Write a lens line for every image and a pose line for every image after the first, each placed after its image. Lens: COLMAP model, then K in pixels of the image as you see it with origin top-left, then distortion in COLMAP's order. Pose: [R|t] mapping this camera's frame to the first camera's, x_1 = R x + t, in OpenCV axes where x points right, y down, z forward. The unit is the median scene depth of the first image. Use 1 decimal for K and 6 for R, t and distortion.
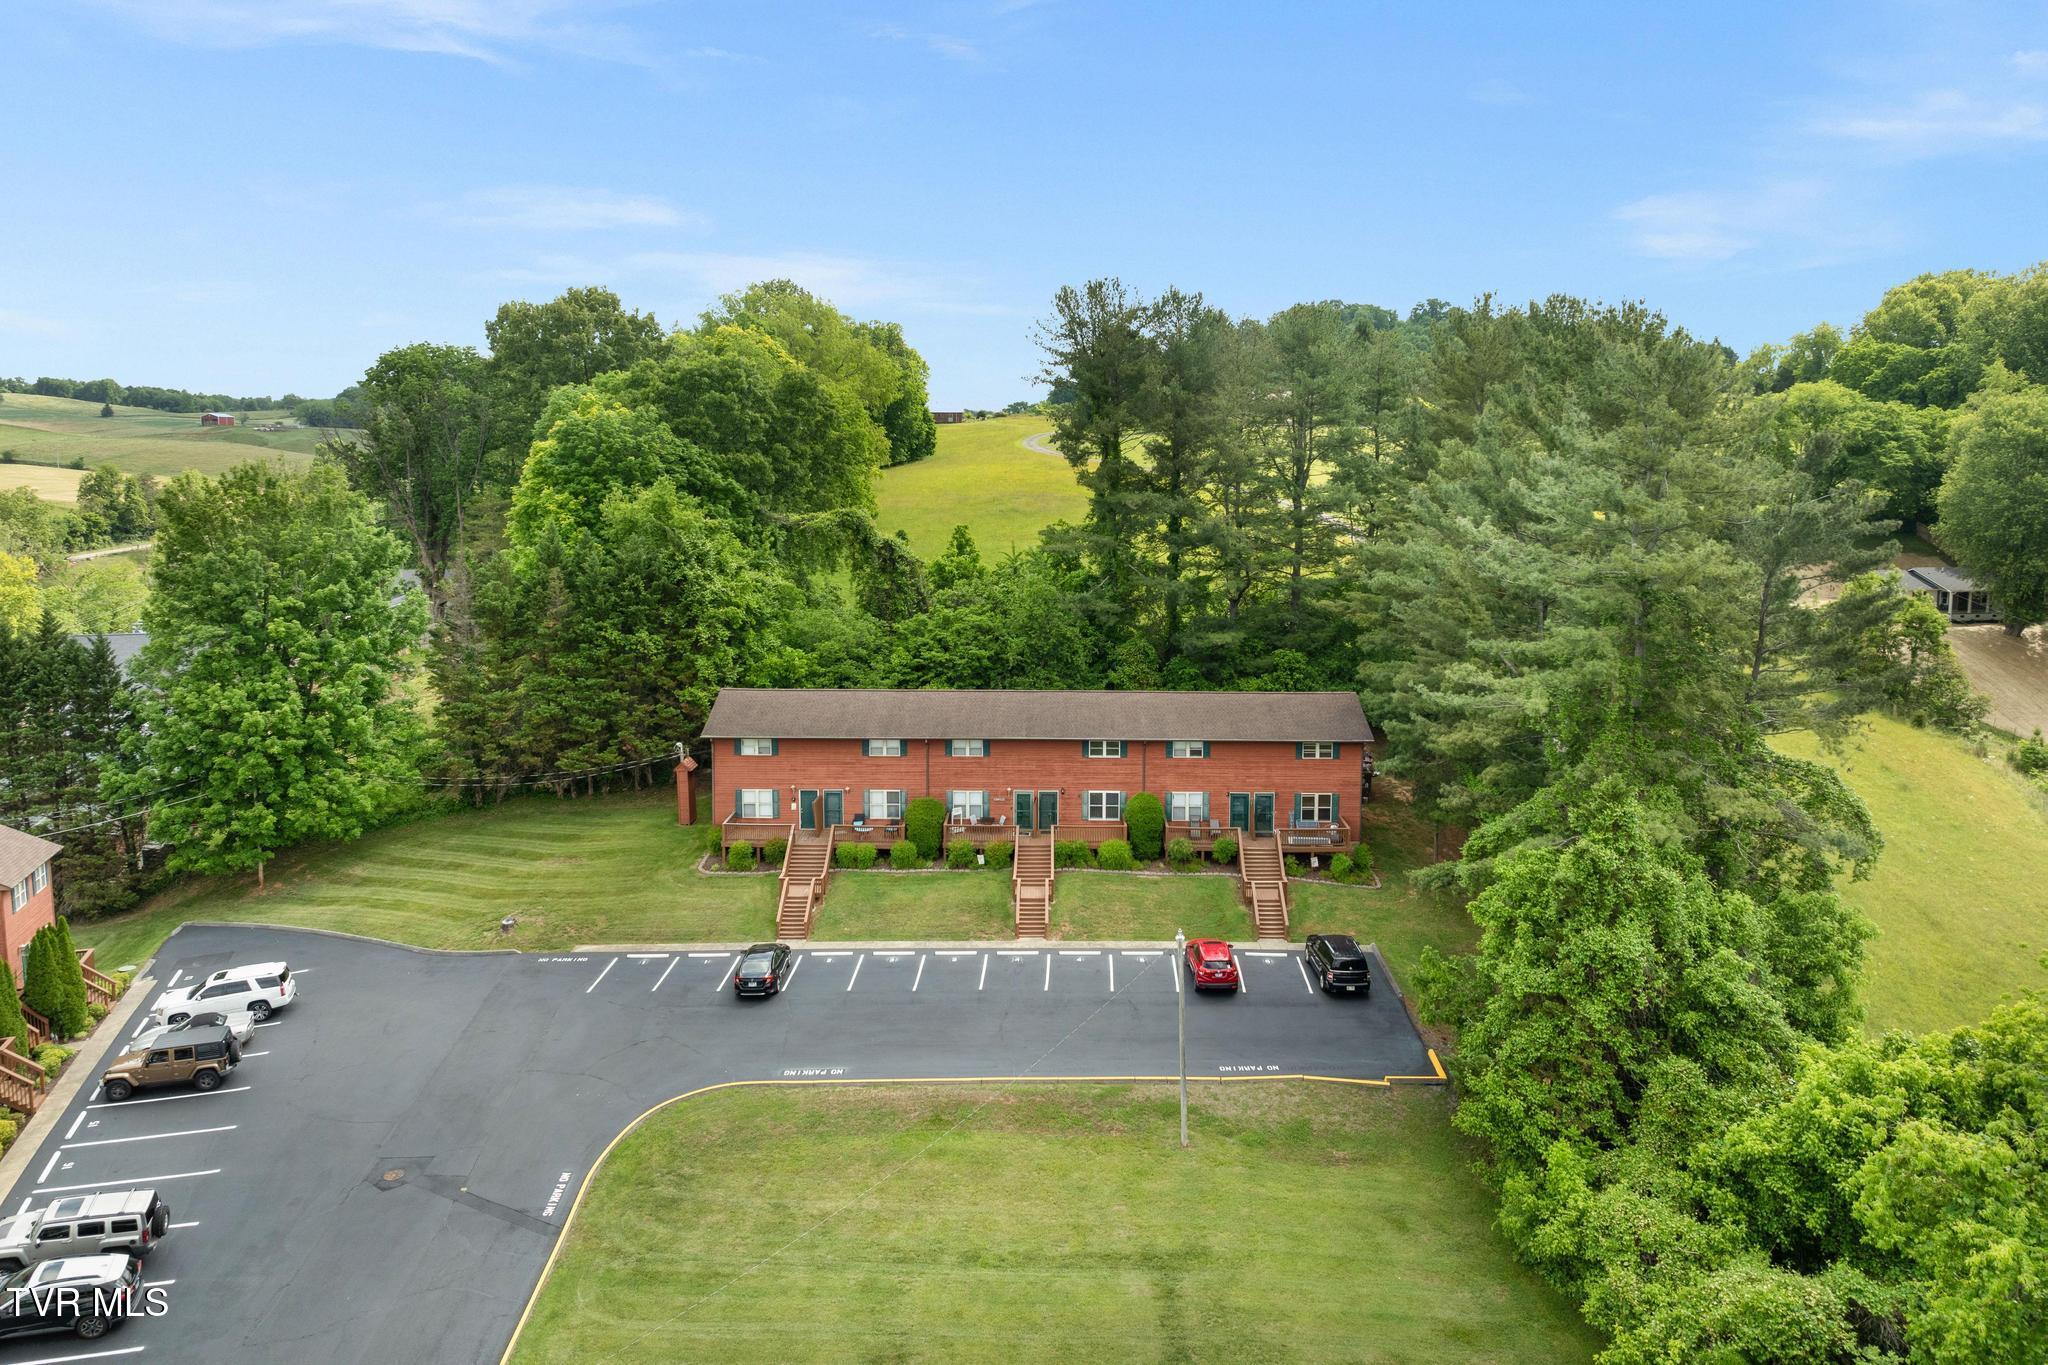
lens RADIAL K [[1450.6, 0, 1029.2], [0, 1450.6, 596.7], [0, 0, 1]] dist [-0.042750, 0.002231]
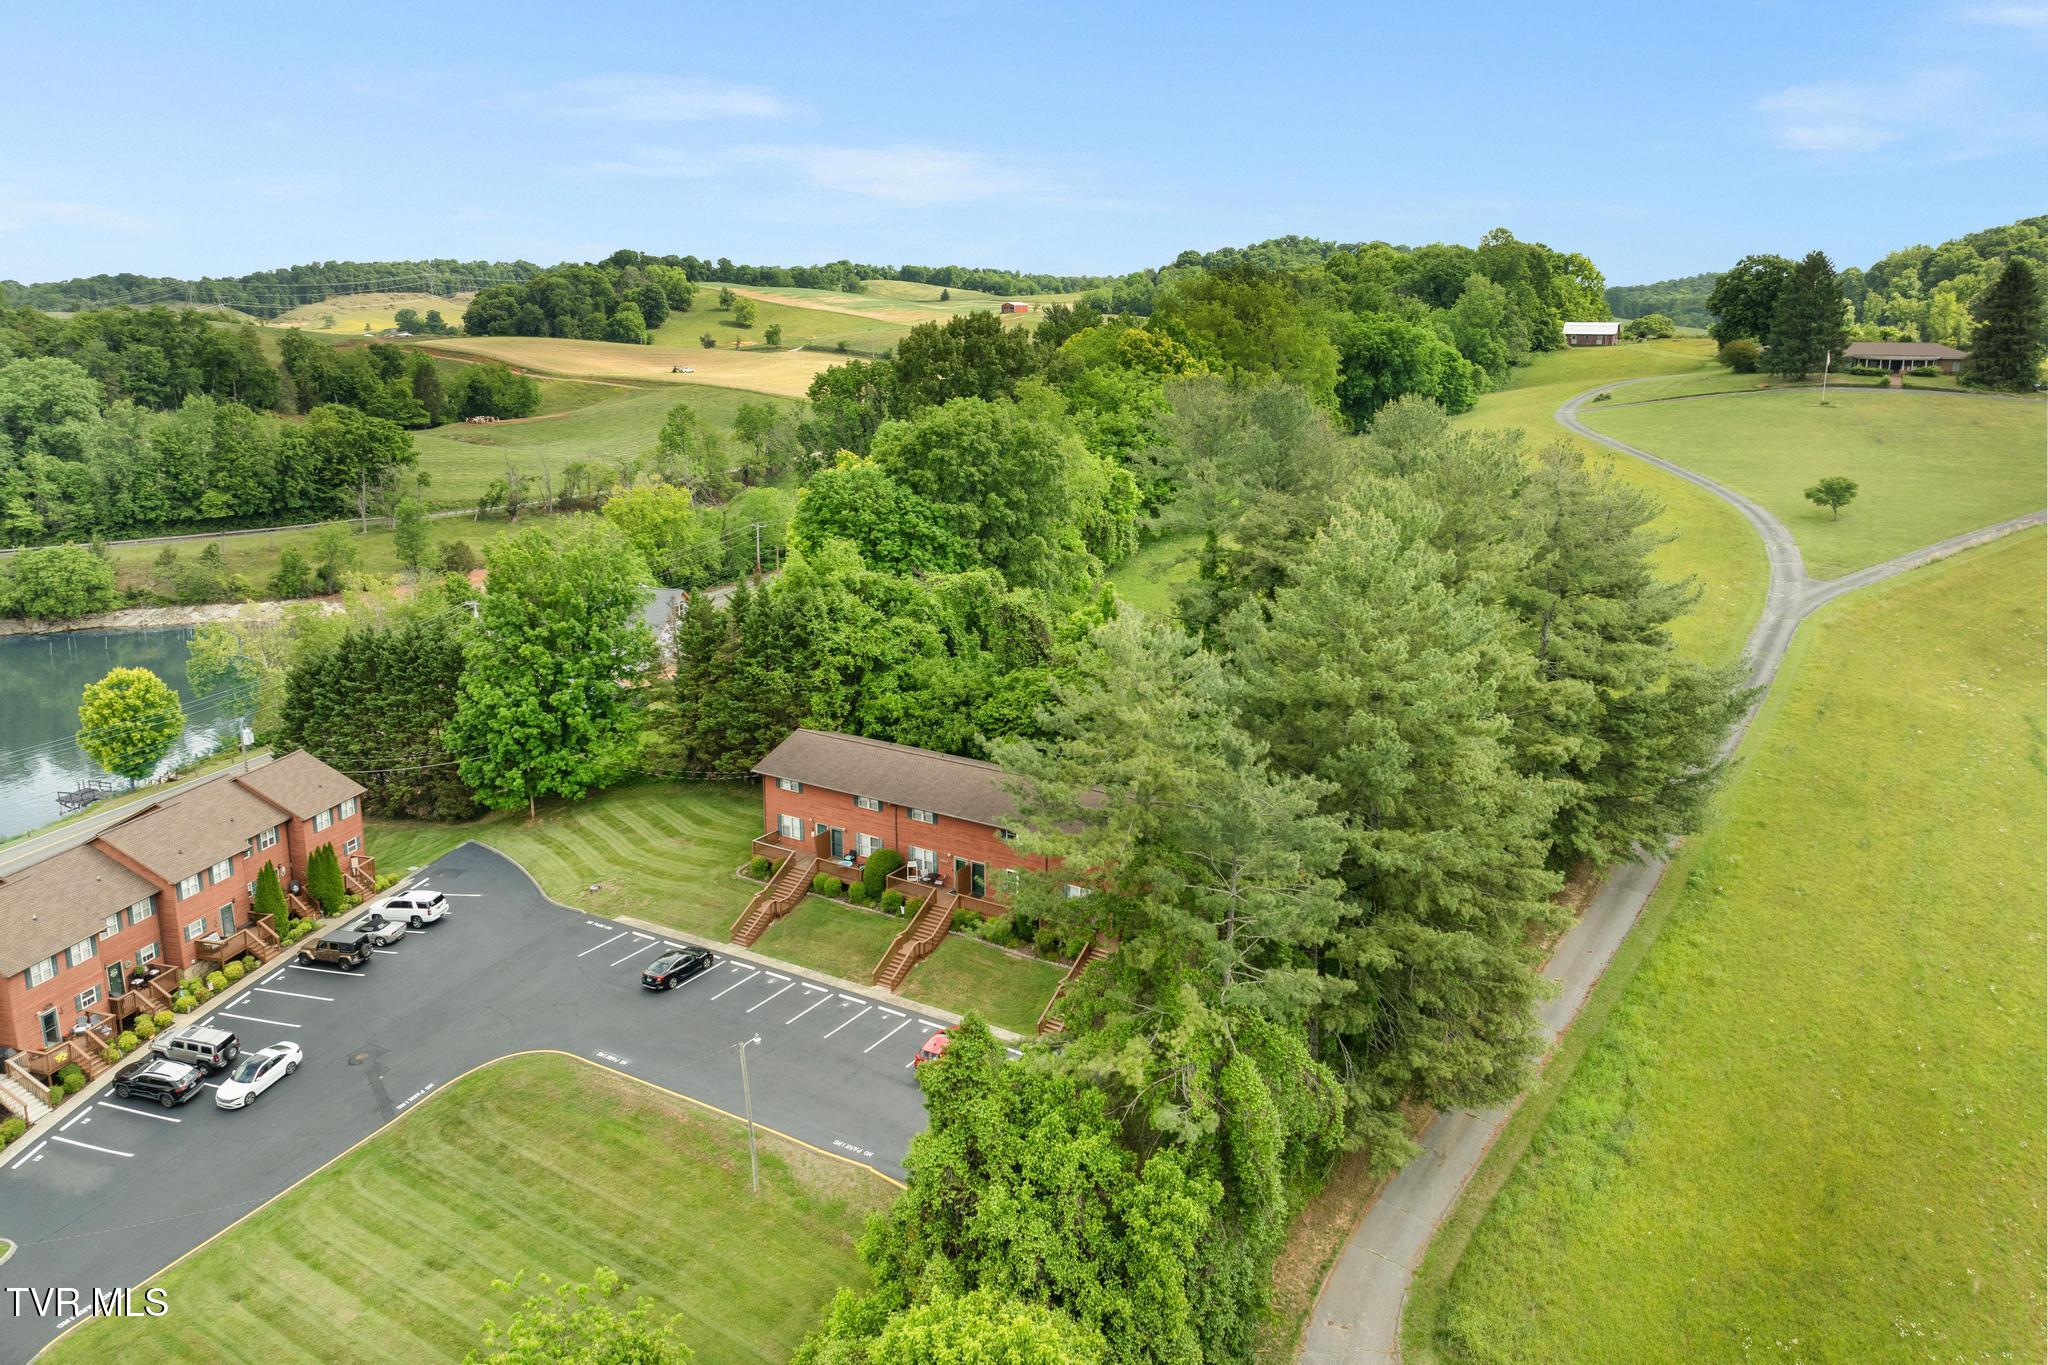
lens RADIAL K [[1436.3, 0, 1029.3], [0, 1436.3, 649.3], [0, 0, 1]] dist [-0.035379, -0.002241]
pose [[0.843963, 0.120051, -0.522794, 0.638455], [-0.046695, 0.987376, 0.151352, -0.215690], [0.534365, -0.103323, 0.838915, 0.063263]]
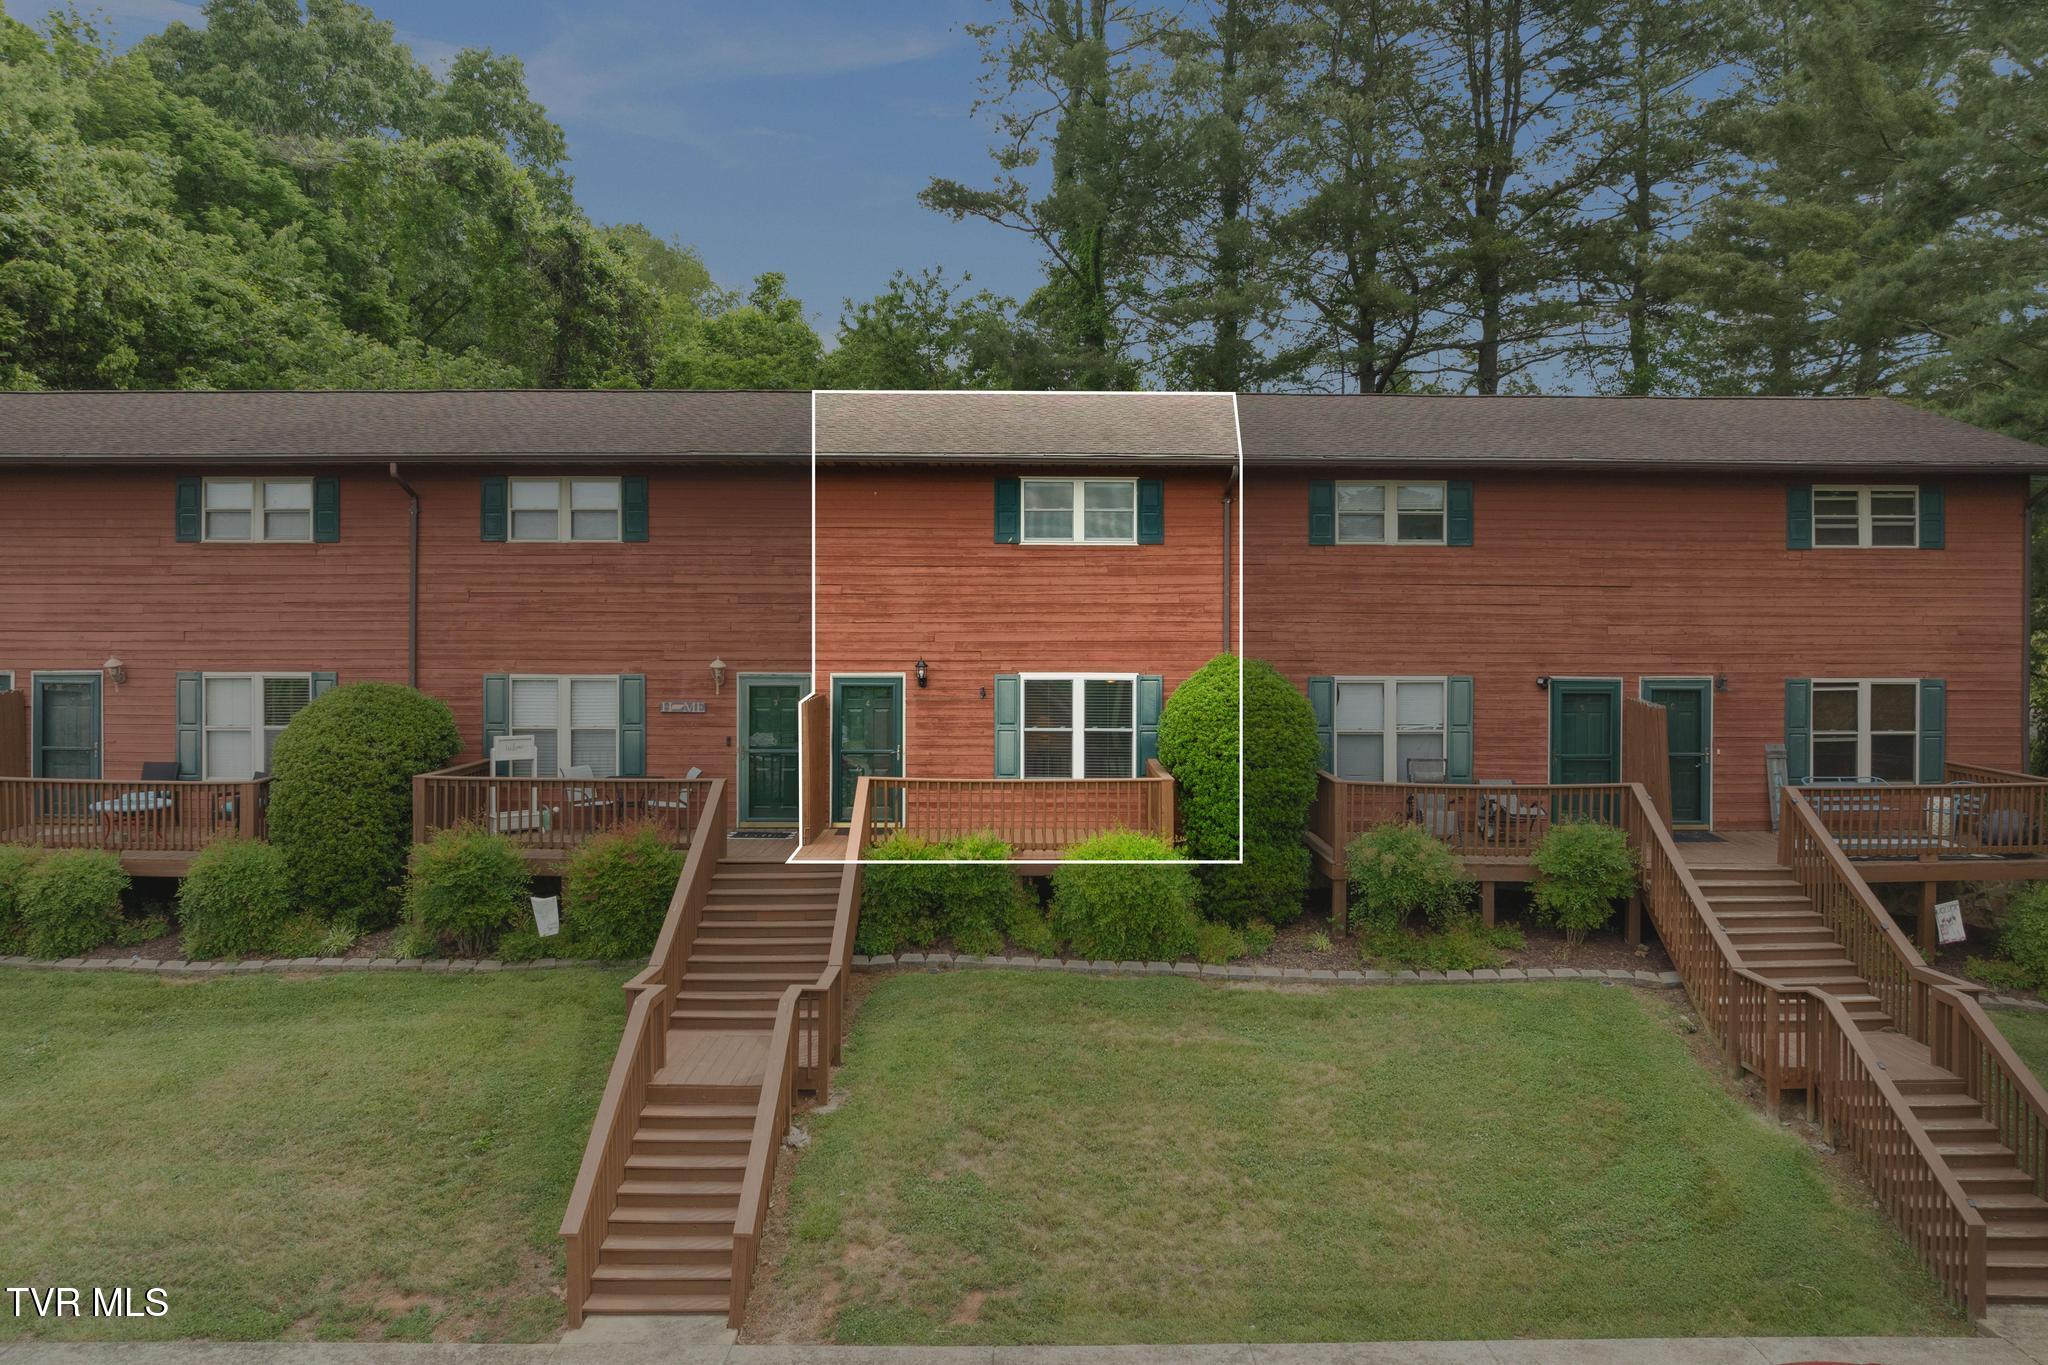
lens RADIAL K [[1436.3, 0, 1029.3], [0, 1436.3, 649.3], [0, 0, 1]] dist [-0.035379, -0.002241]
pose [[0.999841, -0.002094, 0.017712, 0.038301], [0.003753, 0.995547, -0.094191, 0.154742], [-0.017436, 0.094242, 0.995397, 0.739354]]
